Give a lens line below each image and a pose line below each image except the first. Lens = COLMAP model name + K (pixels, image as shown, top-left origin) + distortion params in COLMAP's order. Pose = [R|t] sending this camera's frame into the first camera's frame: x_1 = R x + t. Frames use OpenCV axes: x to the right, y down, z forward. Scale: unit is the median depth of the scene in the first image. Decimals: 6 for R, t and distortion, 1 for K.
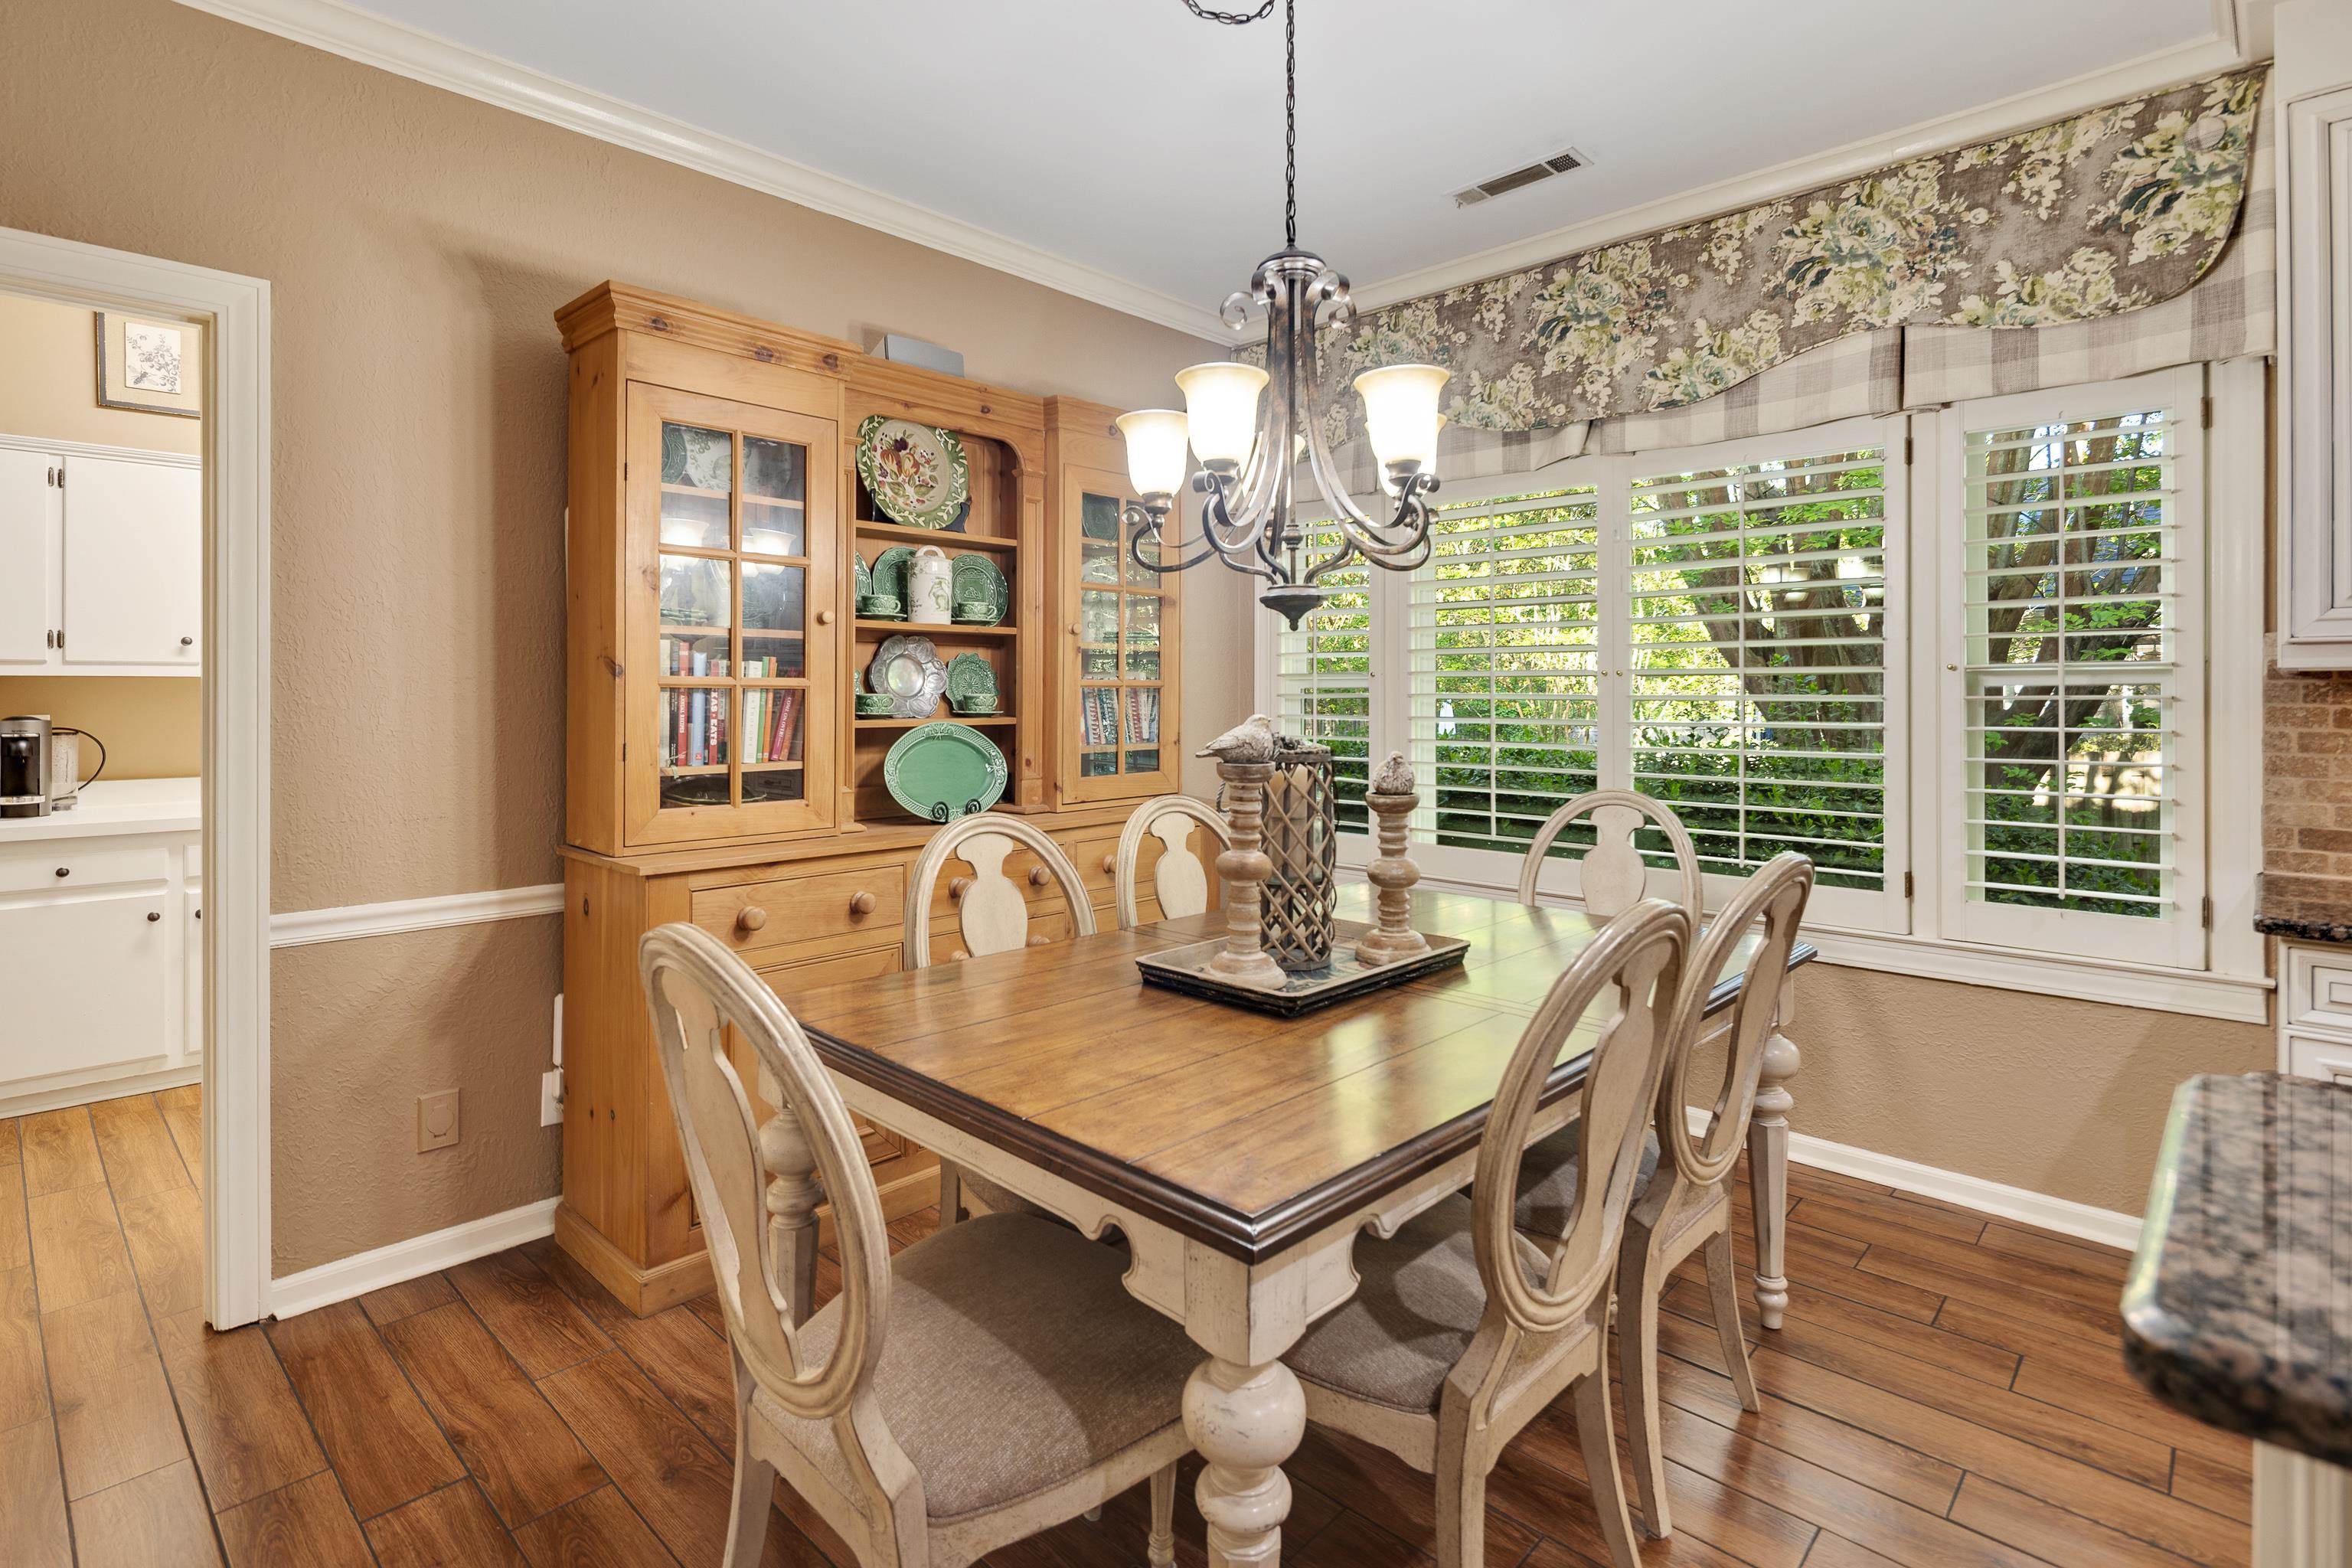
lens RADIAL K [[1146.4, 0, 1167.6], [0, 1146.4, 693.7], [0, 0, 1]] dist [-0.002597, -0.002157]
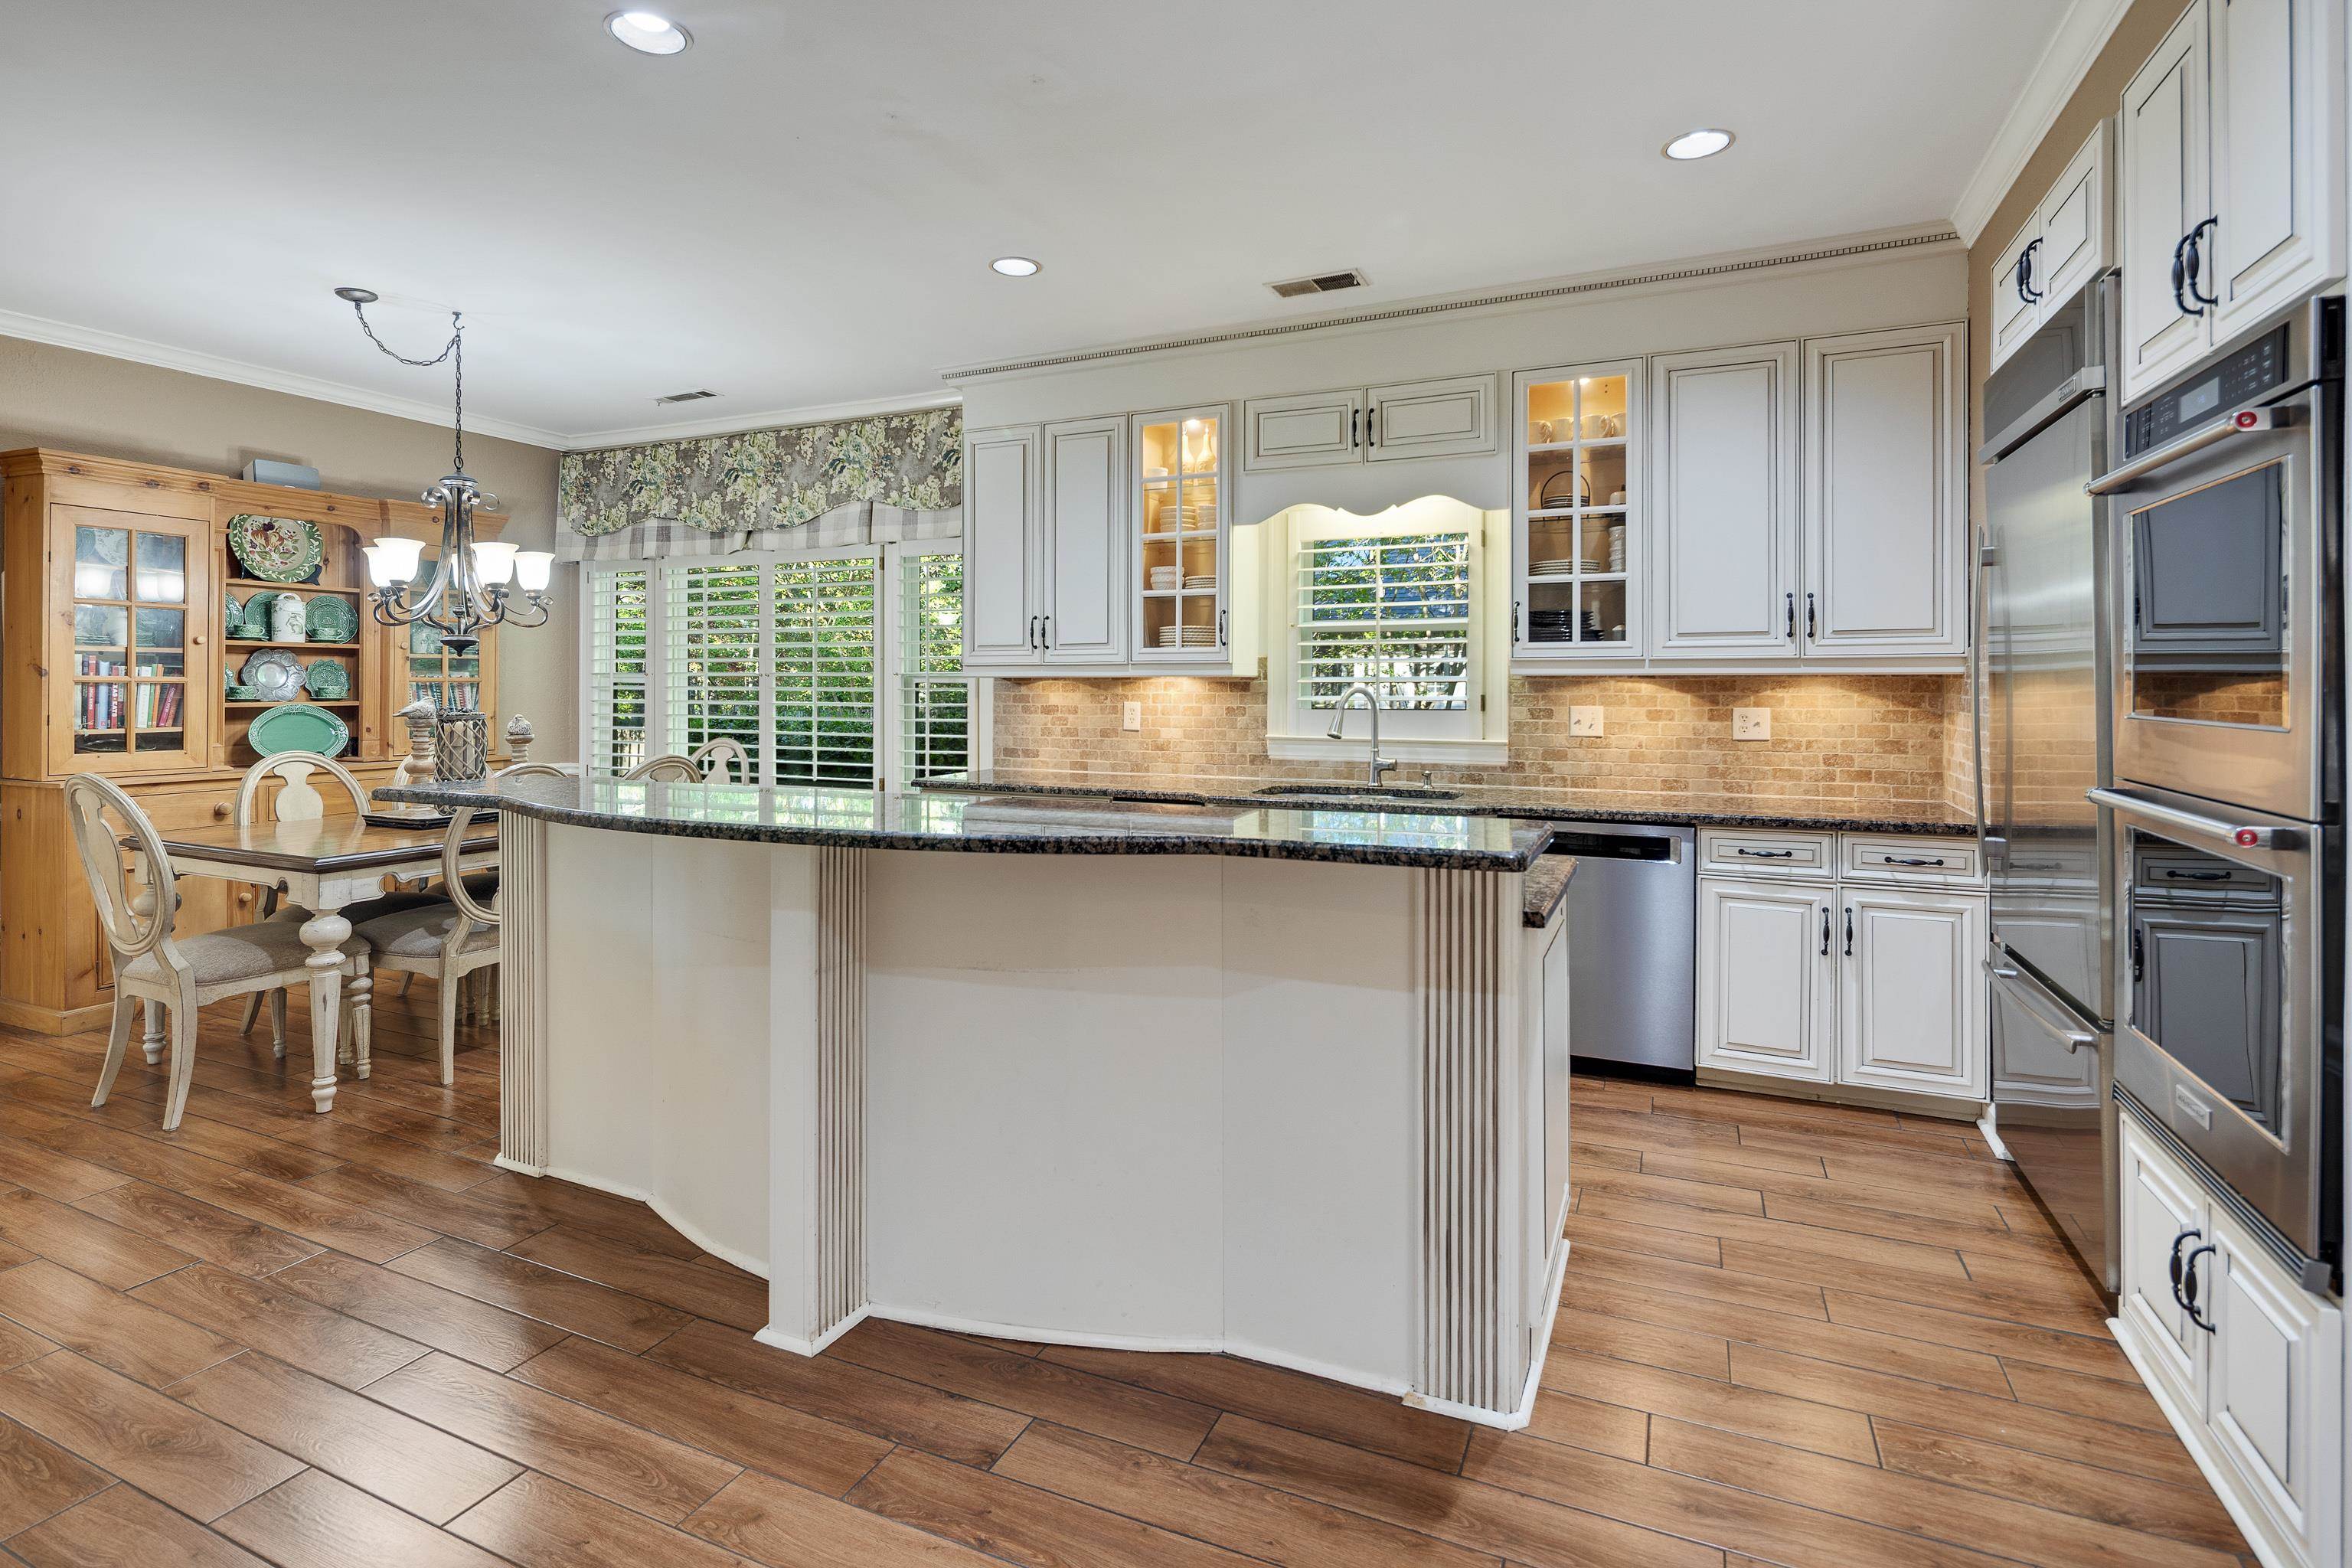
lens RADIAL K [[1146.4, 0, 1176.9], [0, 1146.4, 688.1], [0, 0, 1]] dist [-0.002597, -0.002157]
pose [[0.938832, 0.001613, 0.344372, 0.436679], [-0.002558, 0.999994, 0.002291, -0.004319], [-0.344366, -0.003032, 0.938831, -0.988518]]
